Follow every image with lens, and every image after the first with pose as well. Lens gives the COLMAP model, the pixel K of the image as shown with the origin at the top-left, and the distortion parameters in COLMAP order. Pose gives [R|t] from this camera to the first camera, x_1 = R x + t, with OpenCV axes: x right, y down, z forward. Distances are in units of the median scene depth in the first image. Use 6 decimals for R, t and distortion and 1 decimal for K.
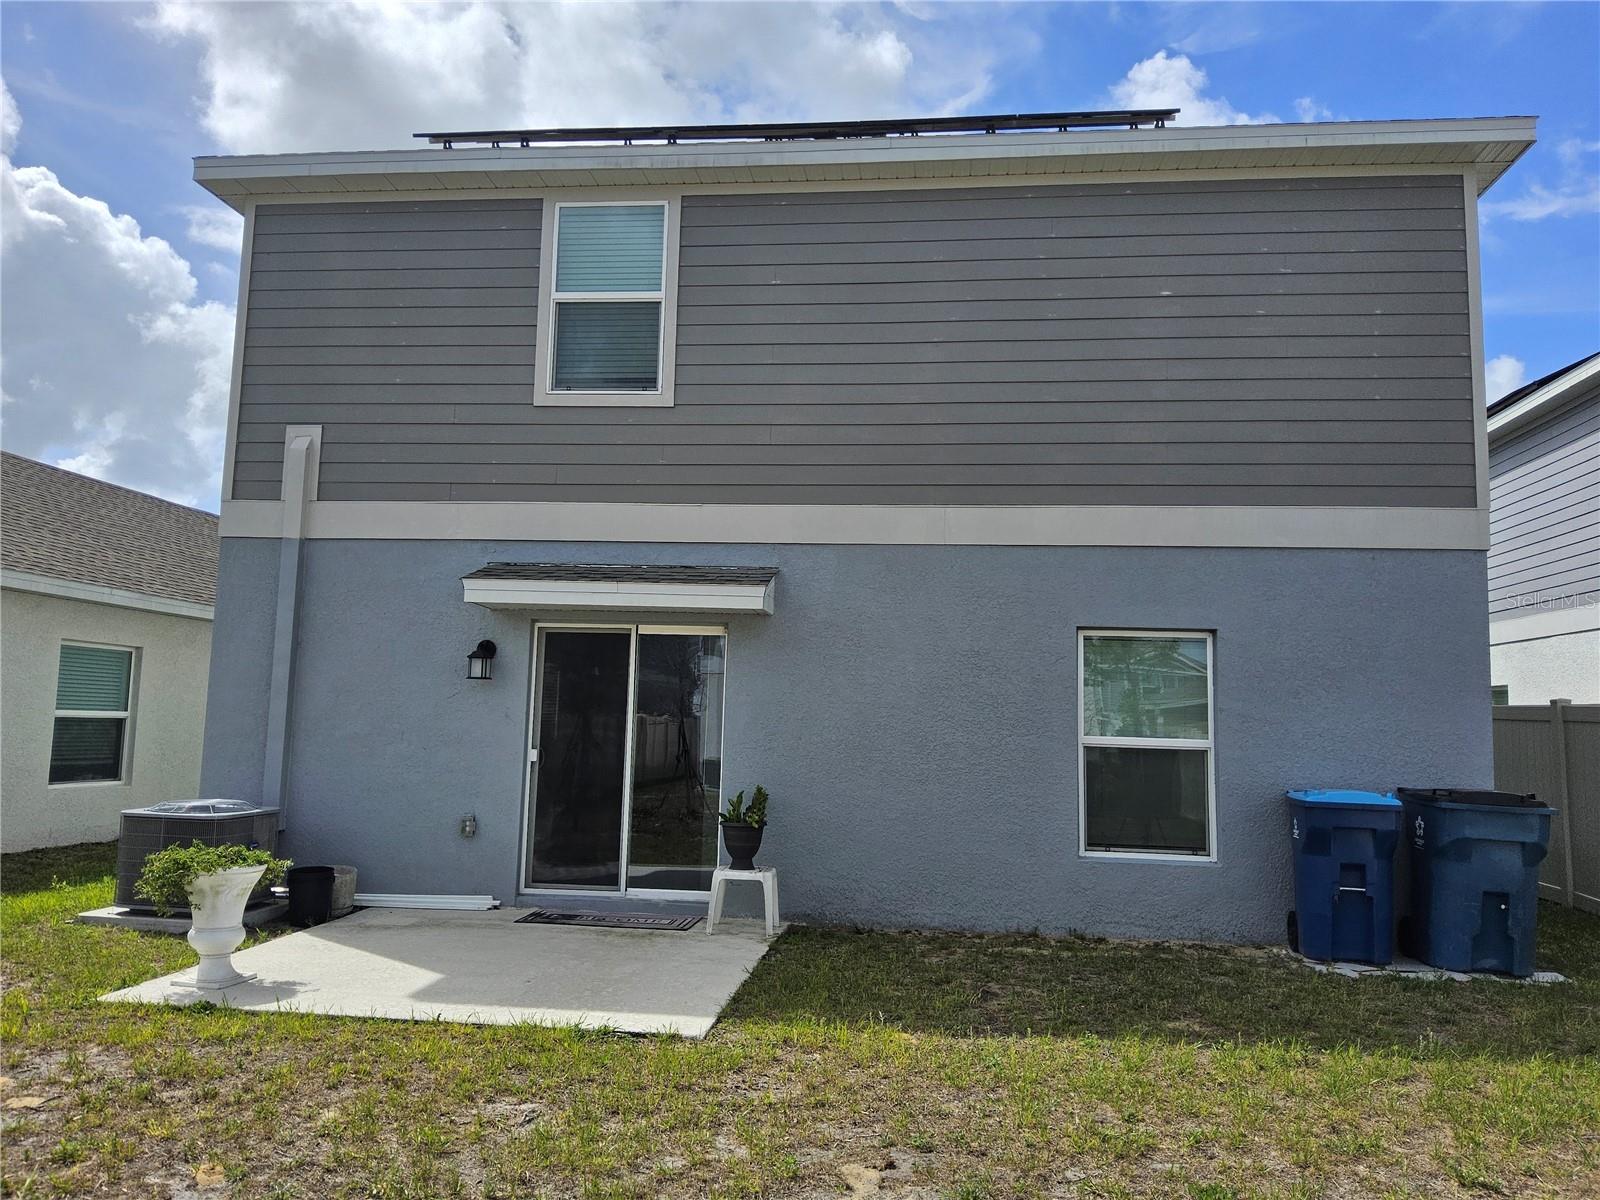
lens RADIAL K [[1217.4, 0, 796.8], [0, 1217.4, 590.4], [0, 0, 1]] dist [0.009965, -0.025919]
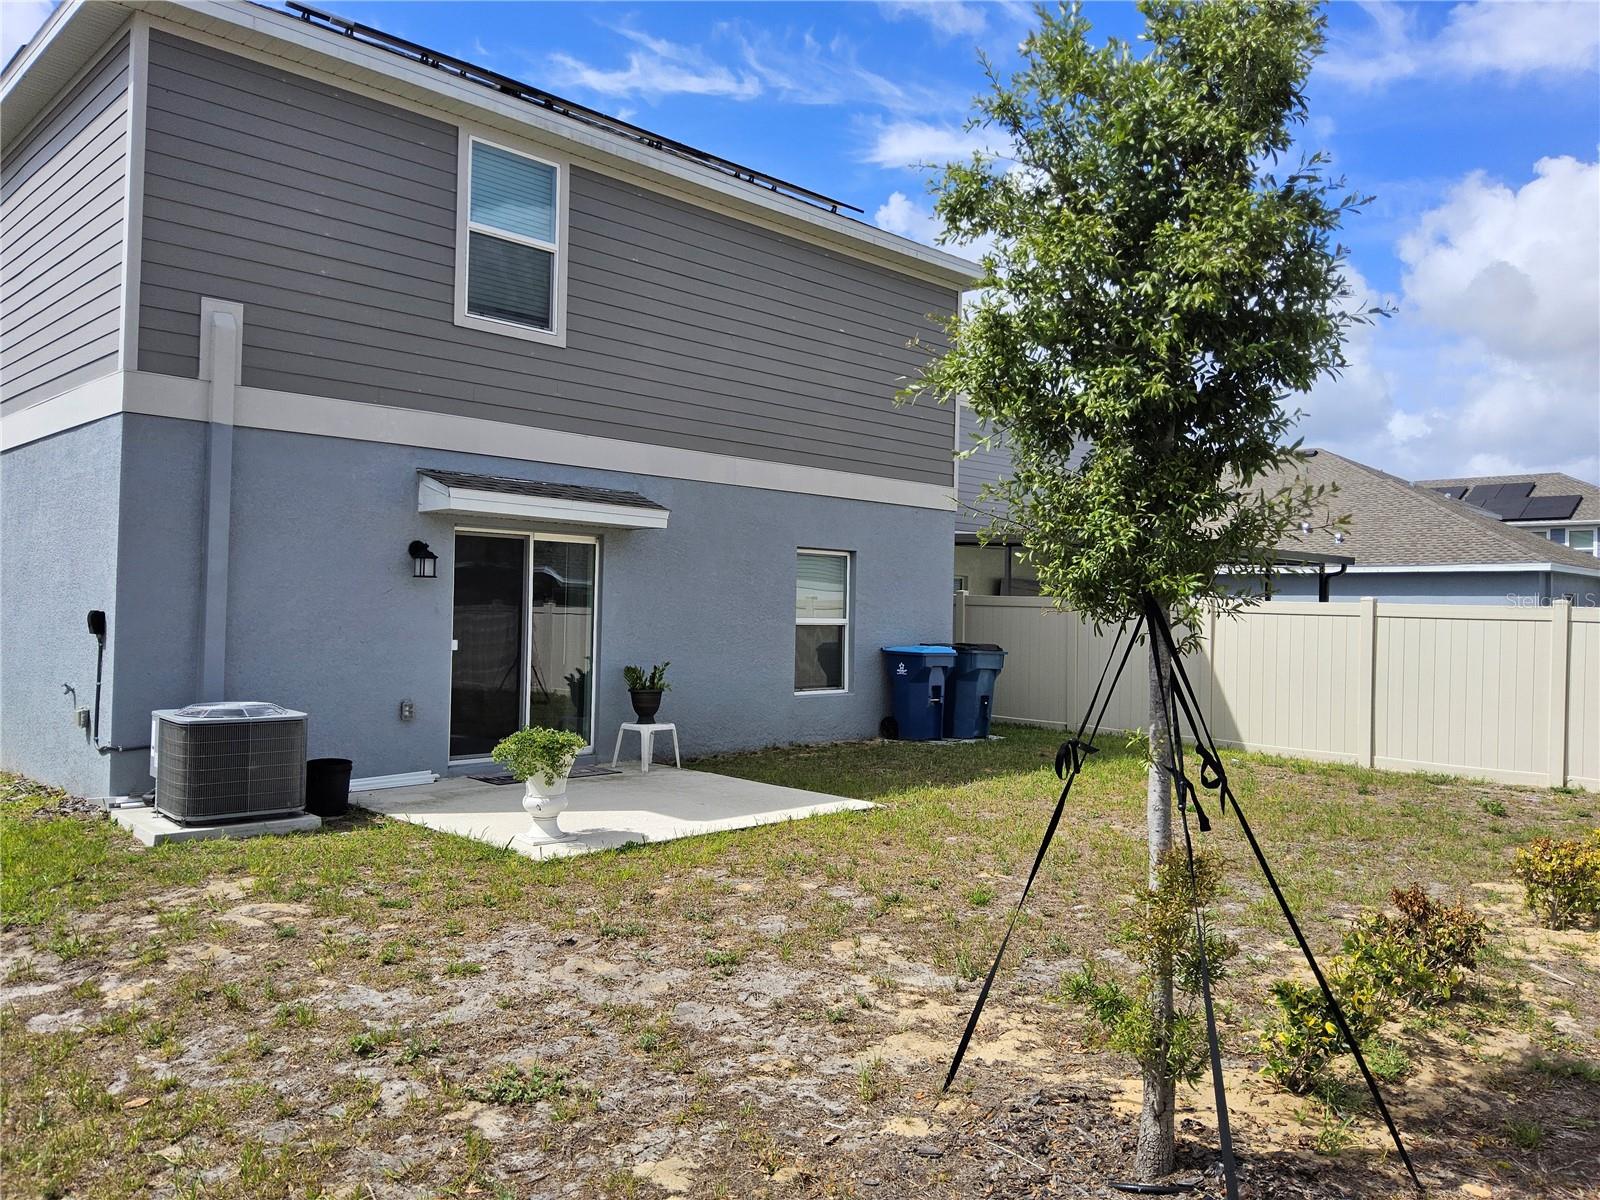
lens RADIAL K [[1217.4, 0, 802.8], [0, 1217.4, 604.8], [0, 0, 1]] dist [0.009965, -0.025919]
pose [[0.609075, -0.012171, 0.793019, -0.897811], [-0.087181, 0.992796, 0.082196, -0.021052], [-0.788307, -0.119200, 0.603626, 0.072260]]
